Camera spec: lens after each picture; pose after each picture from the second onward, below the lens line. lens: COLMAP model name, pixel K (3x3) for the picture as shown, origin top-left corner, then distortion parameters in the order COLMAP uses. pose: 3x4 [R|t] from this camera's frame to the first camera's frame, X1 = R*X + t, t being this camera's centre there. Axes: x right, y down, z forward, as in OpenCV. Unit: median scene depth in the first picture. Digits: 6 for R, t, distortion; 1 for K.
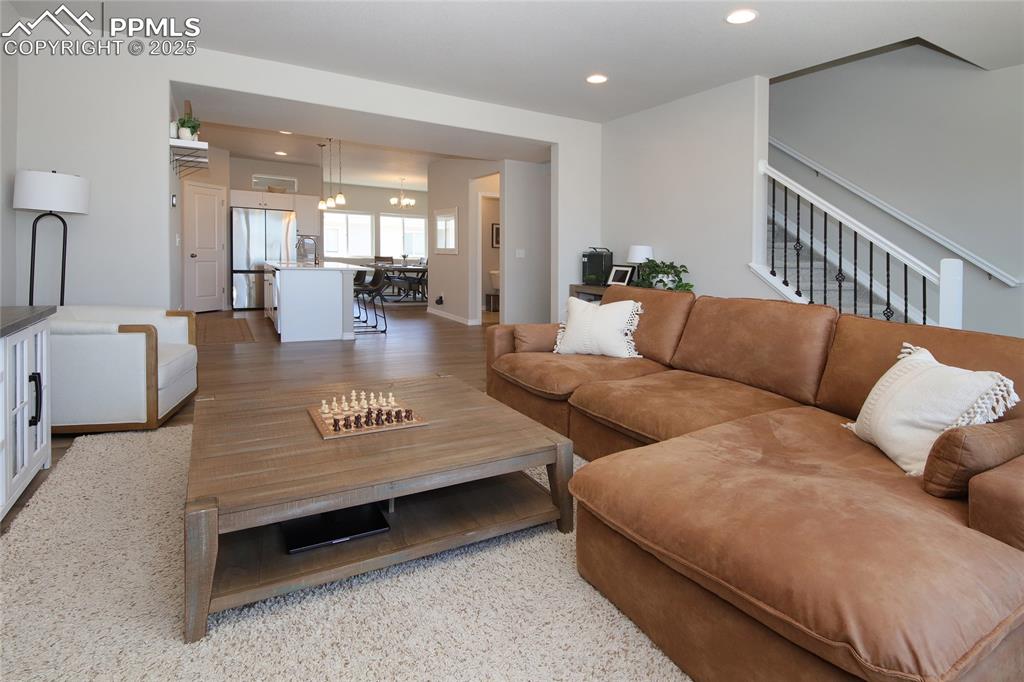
lens RADIAL K [[483.9, 0, 520.1], [0, 483.9, 266.1], [0, 0, 1]] dist [-0.004648, -0.000708]
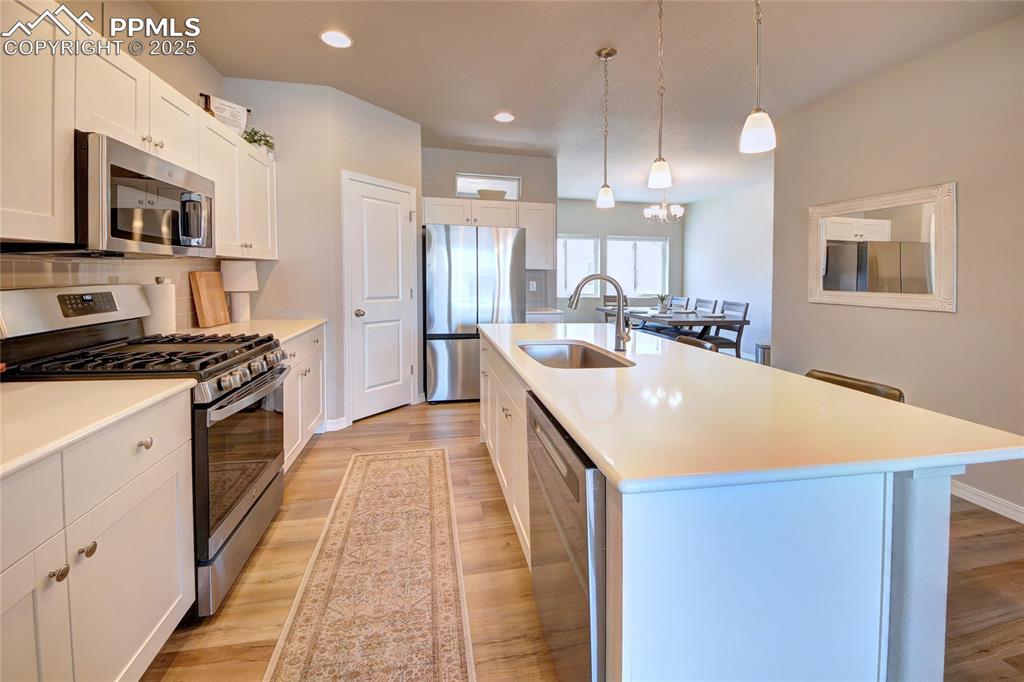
lens RADIAL K [[421.6, 0, 503.6], [0, 421.6, 294.8], [0, 0, 1]] dist [0.000556, -0.002096]
pose [[0.926957, 0.000945, -0.375167, -0.294361], [0.001646, 0.999977, 0.006587, -0.036777], [0.375164, -0.006724, 0.926934, 0.520053]]
